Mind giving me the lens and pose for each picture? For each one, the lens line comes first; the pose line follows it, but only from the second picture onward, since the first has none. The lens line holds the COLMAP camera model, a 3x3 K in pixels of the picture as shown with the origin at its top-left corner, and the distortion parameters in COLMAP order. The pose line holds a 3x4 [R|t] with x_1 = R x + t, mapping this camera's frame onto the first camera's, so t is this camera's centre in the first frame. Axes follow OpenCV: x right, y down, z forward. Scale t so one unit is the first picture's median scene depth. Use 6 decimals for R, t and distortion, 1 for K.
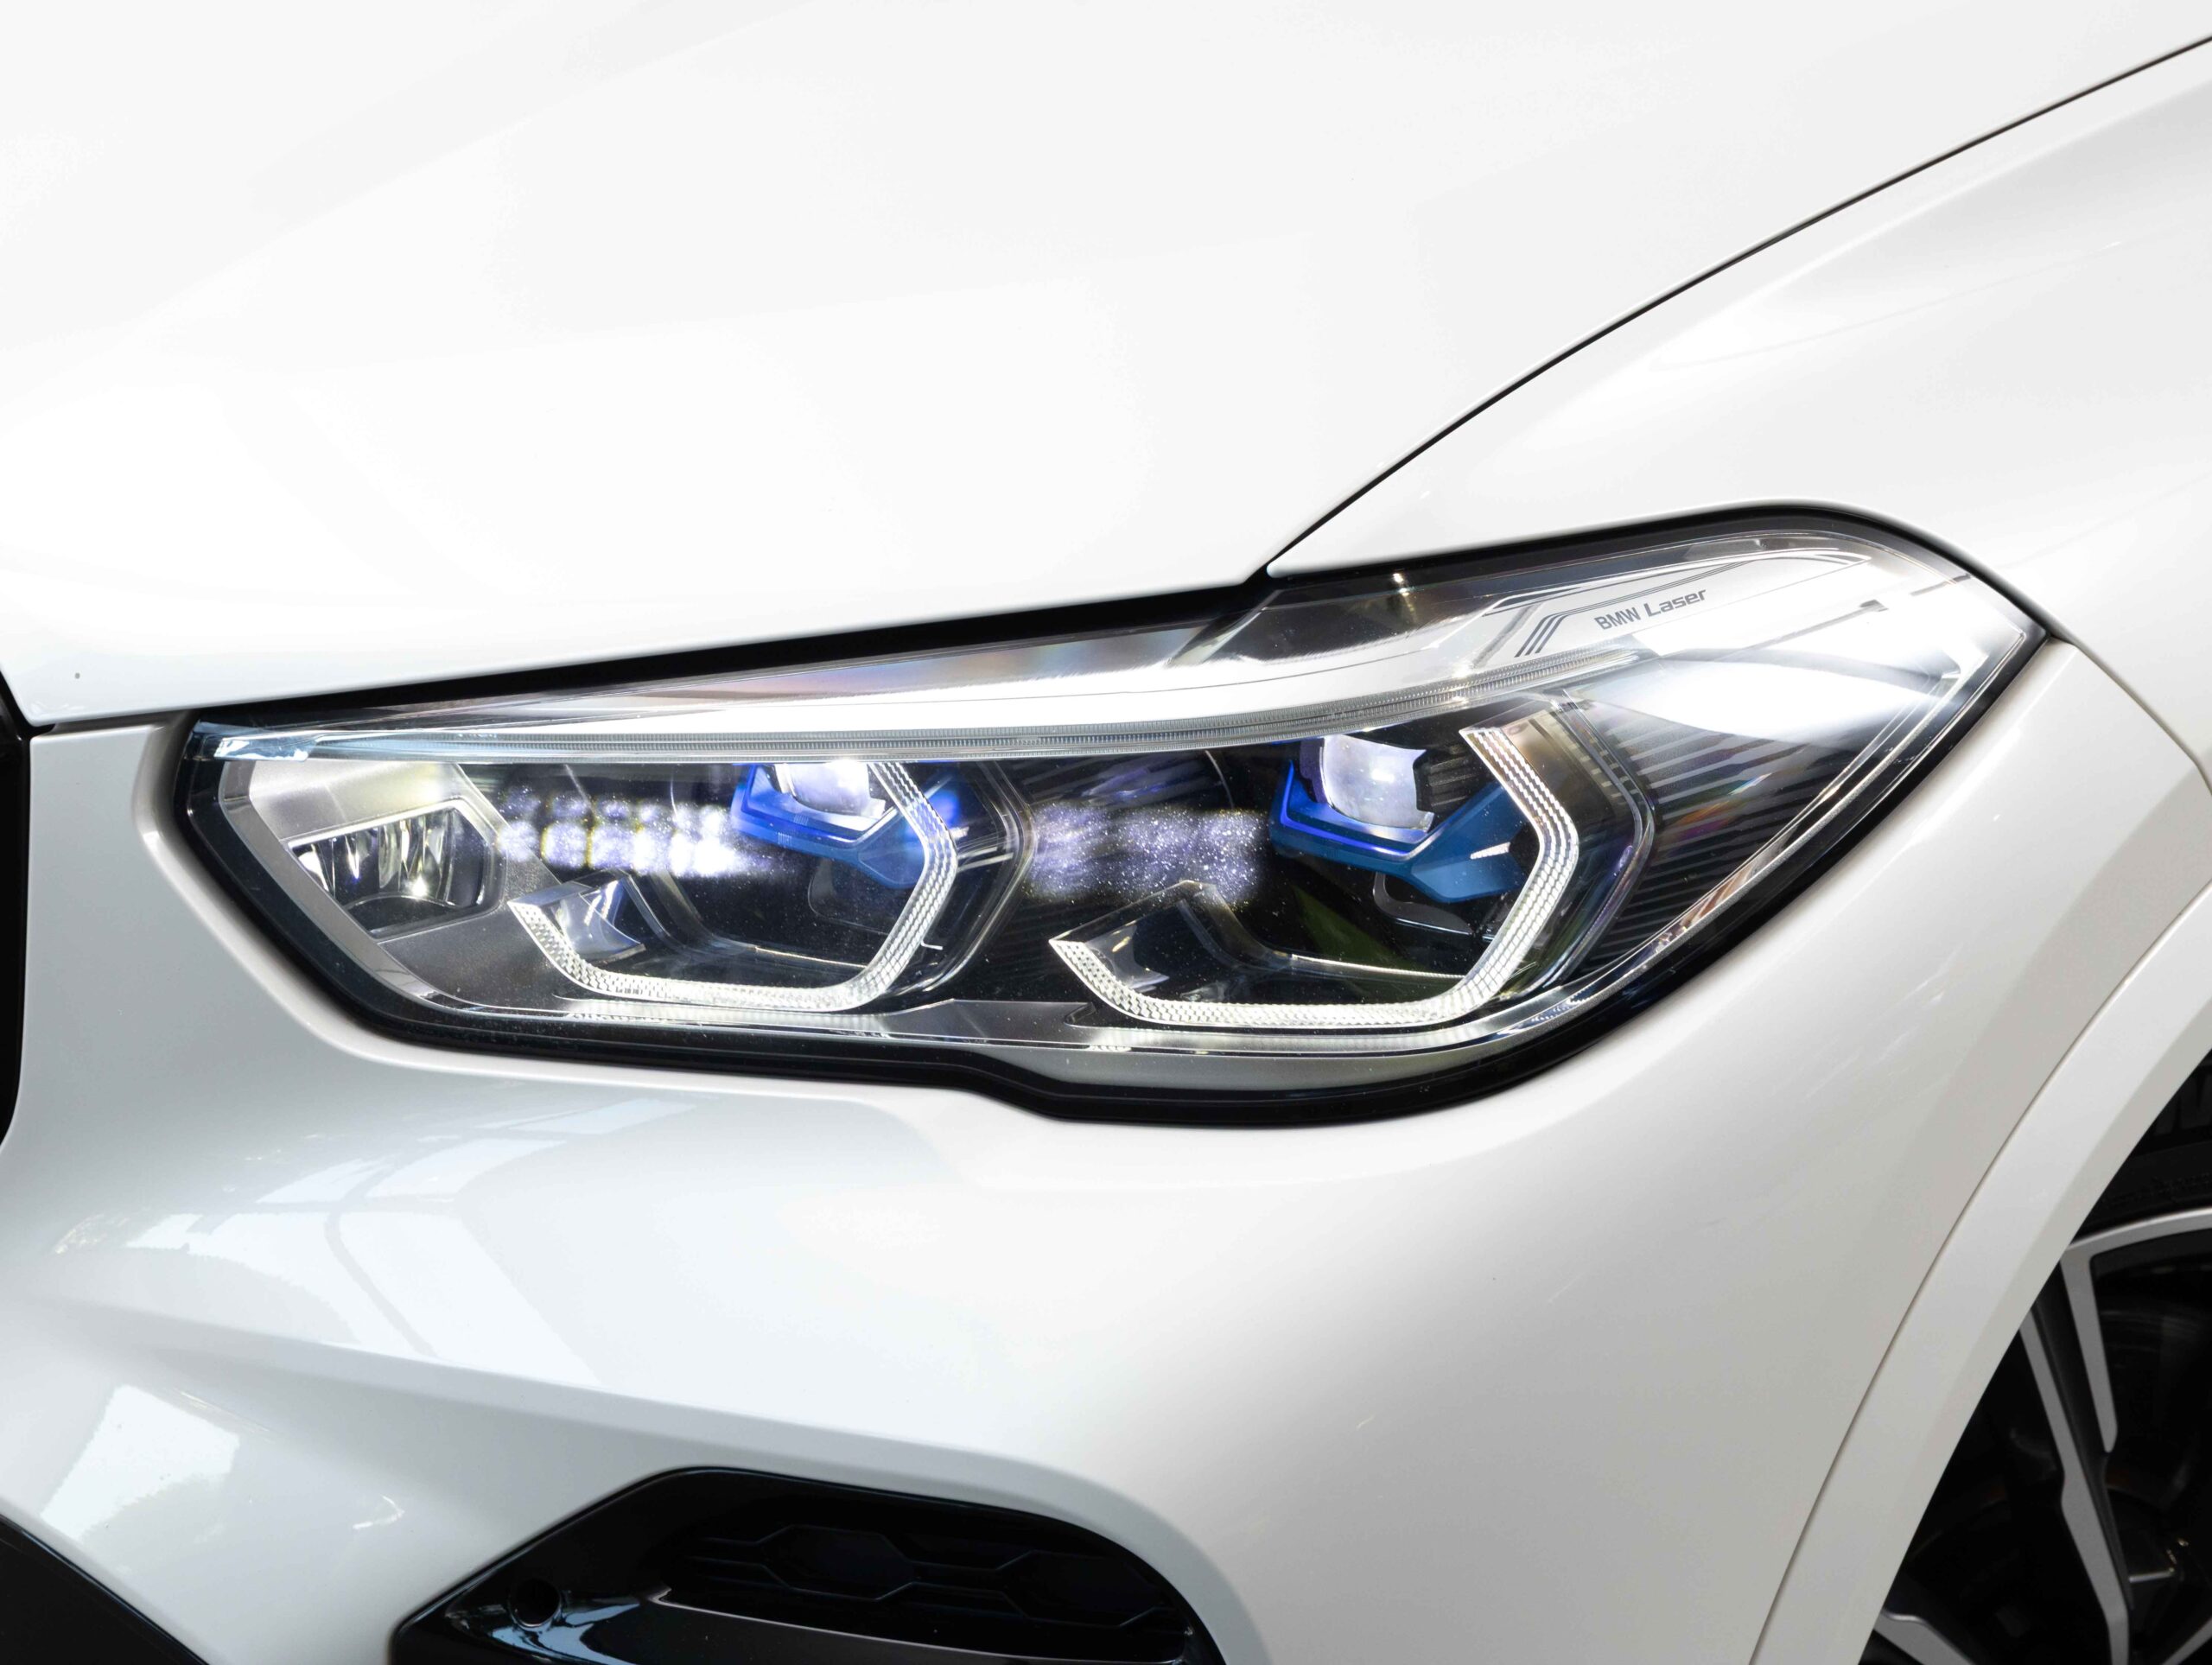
lens RADIAL K [[4662.5, 0, 1106.0], [0, 4662.5, 832.5], [0, 0, 1]] dist [-0.027285, 0.168352]
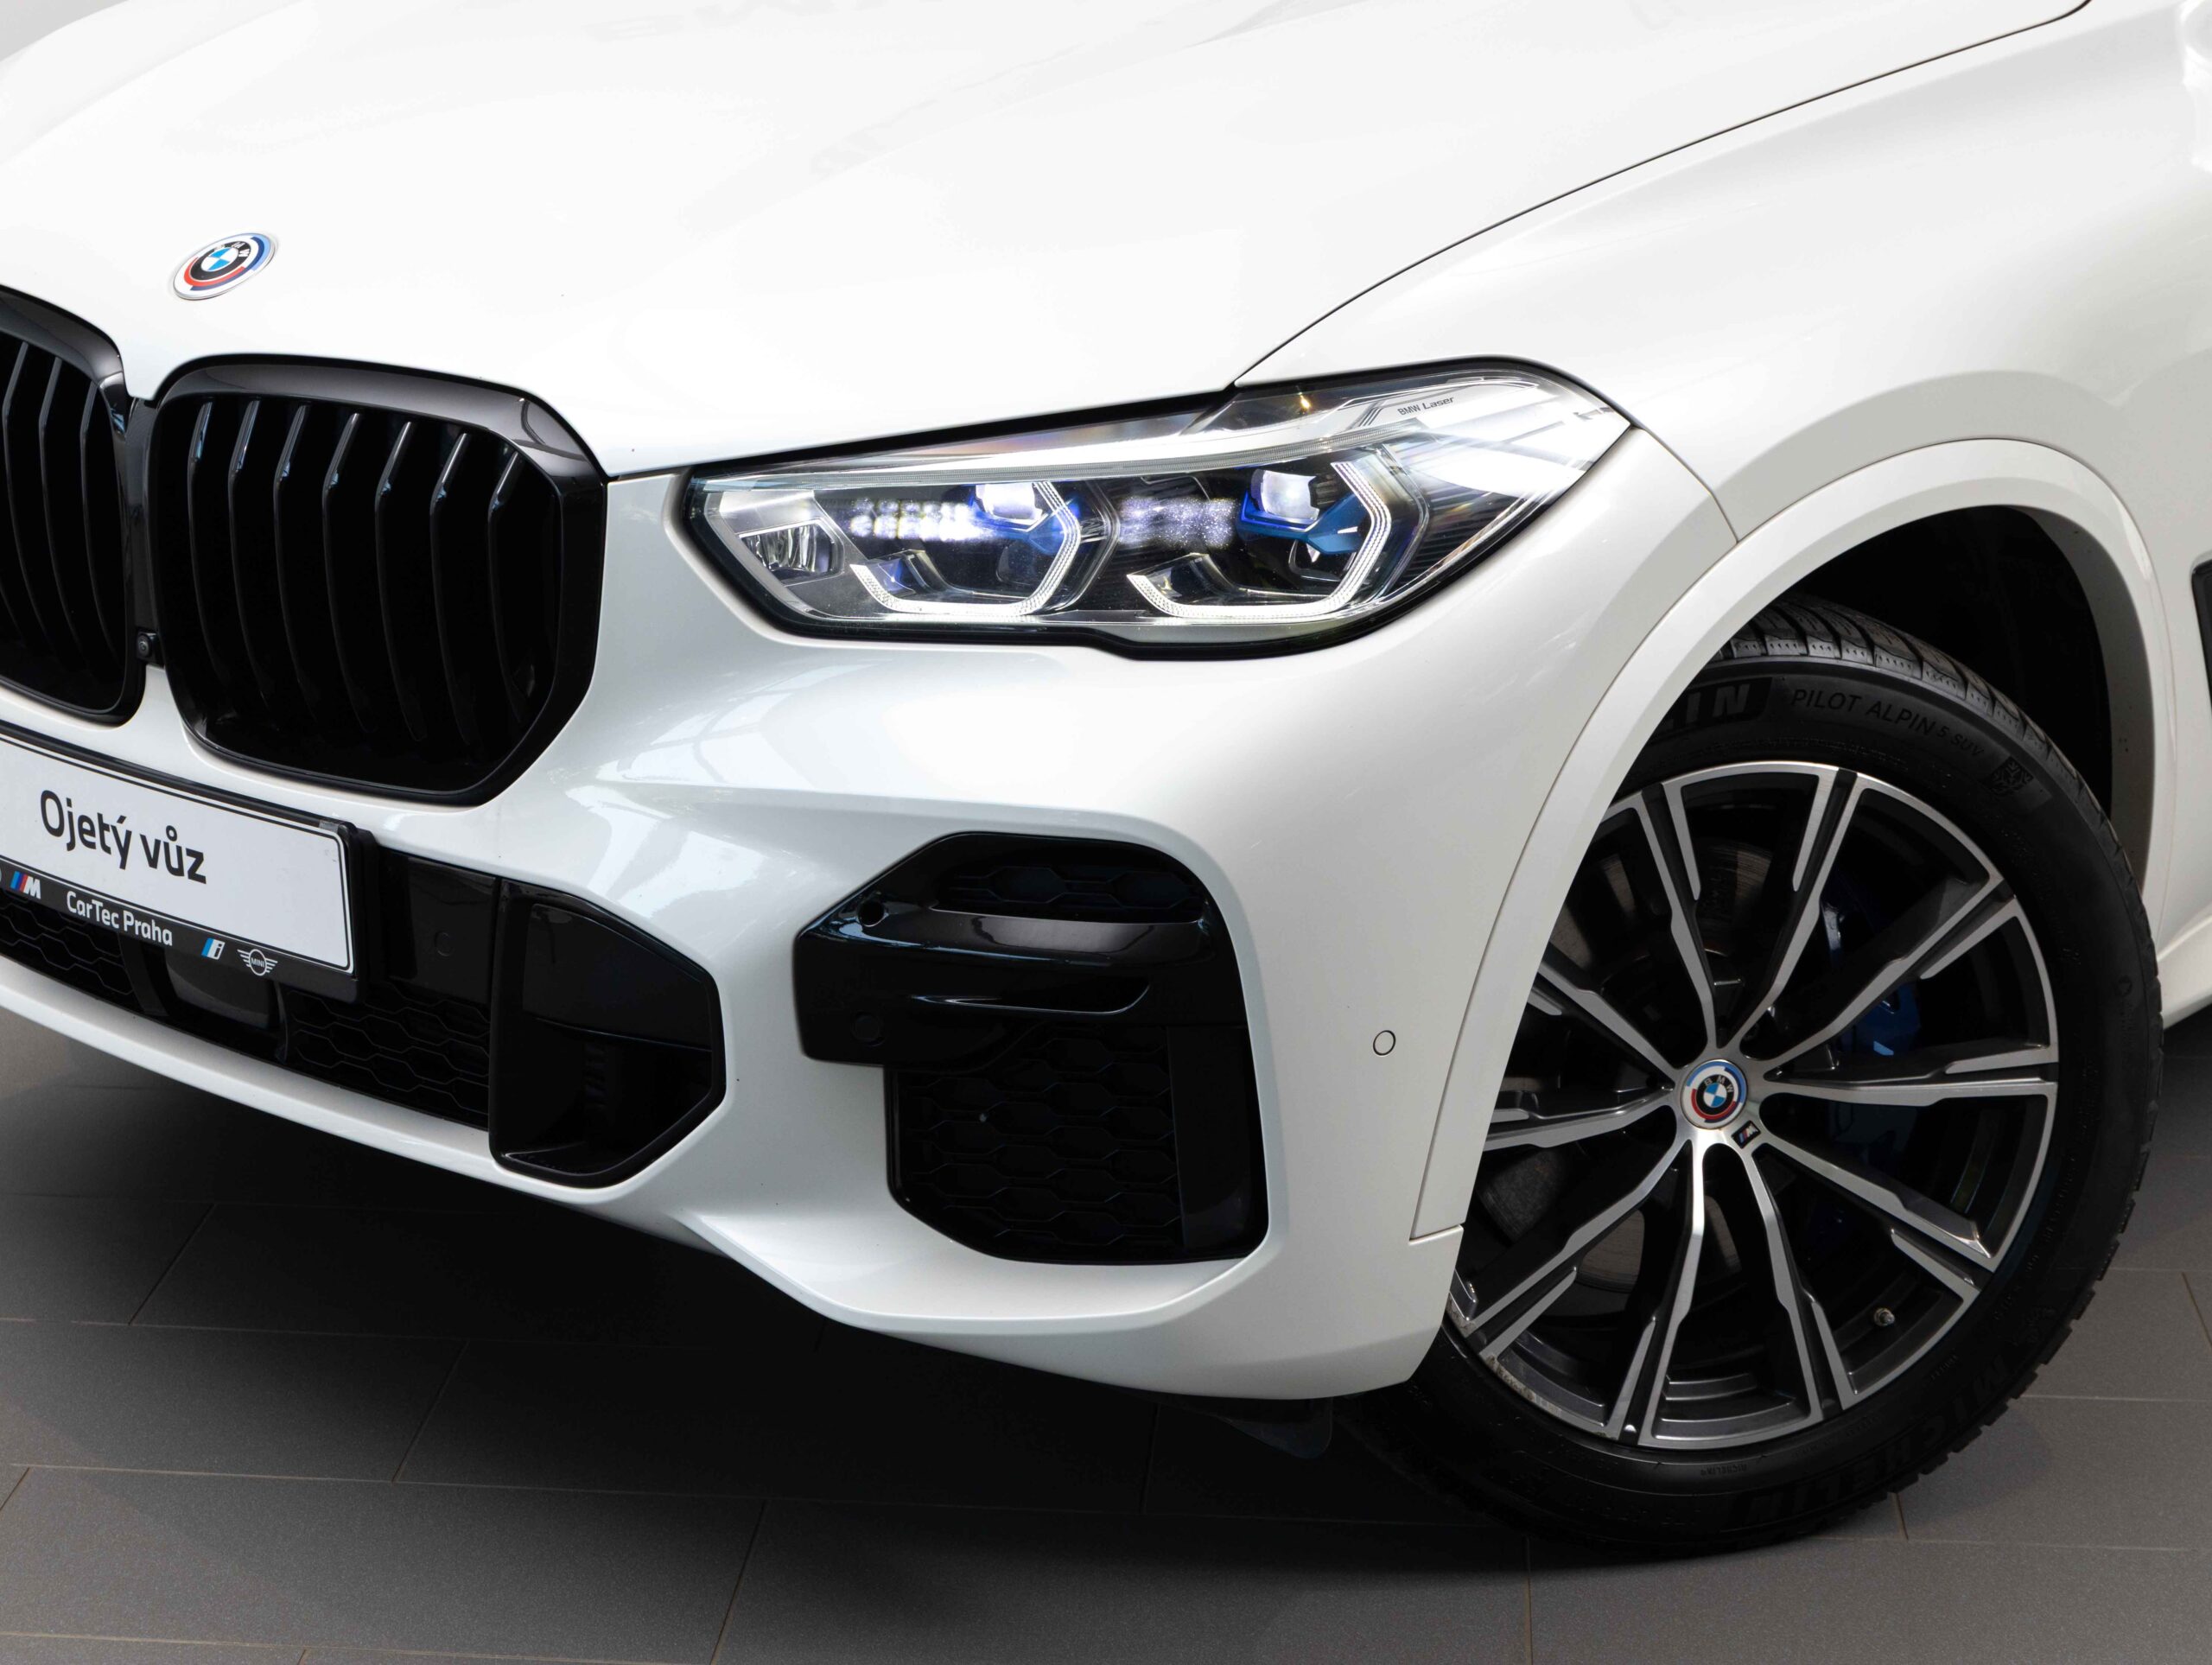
lens RADIAL K [[4662.5, 0, 1106.0], [0, 4662.5, 832.5], [0, 0, 1]] dist [-0.027285, 0.168352]
pose [[0.999658, -0.012205, 0.023135, -0.068586], [0.012886, 0.999480, -0.029558, 0.191888], [-0.022762, 0.029846, 0.999295, -0.987317]]
